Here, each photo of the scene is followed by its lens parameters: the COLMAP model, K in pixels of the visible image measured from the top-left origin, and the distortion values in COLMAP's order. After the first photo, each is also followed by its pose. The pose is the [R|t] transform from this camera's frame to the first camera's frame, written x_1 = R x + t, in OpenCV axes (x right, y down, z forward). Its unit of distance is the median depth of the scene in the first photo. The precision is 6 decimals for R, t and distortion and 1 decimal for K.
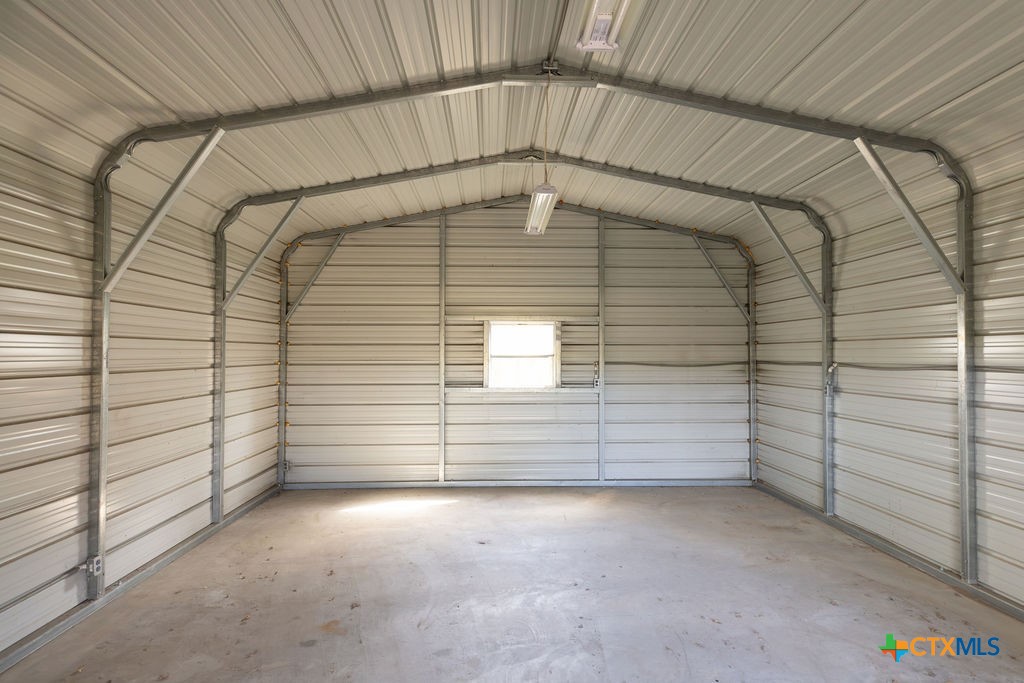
lens RADIAL K [[550.3, 0, 516.6], [0, 550.3, 344.4], [0, 0, 1]] dist [0.001095, -0.000509]
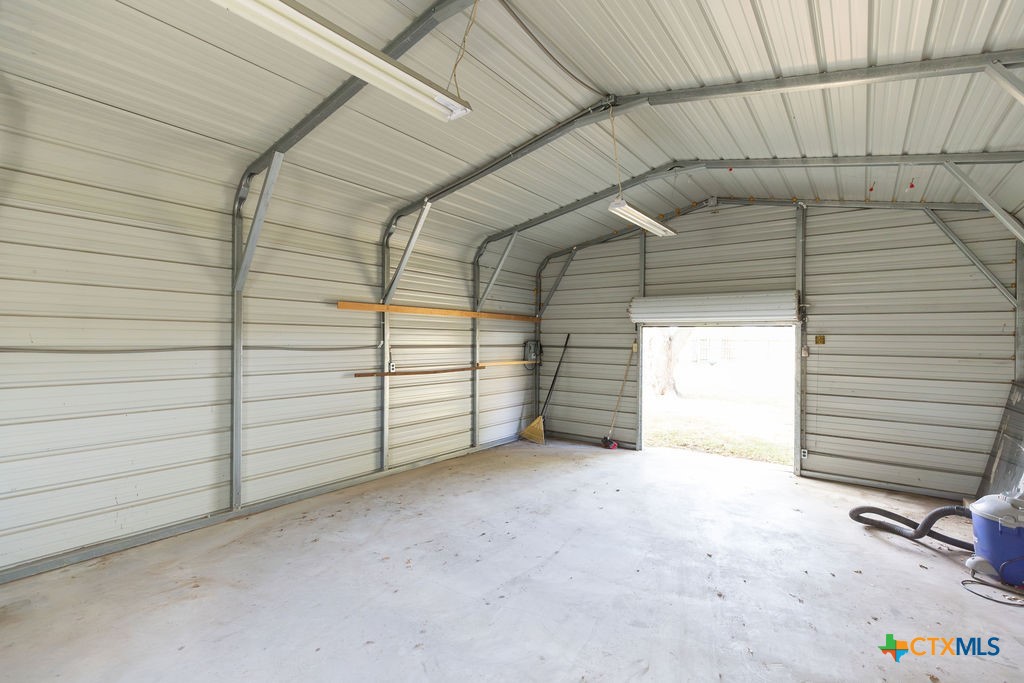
lens RADIAL K [[457.8, 0, 521.6], [0, 457.8, 339.9], [0, 0, 1]] dist [0.000590, -0.000634]
pose [[-0.765898, -0.008224, 0.642910, -0.395335], [-0.019940, 0.999741, -0.010966, 0.025076], [-0.642653, -0.021219, -0.765863, 1.390111]]
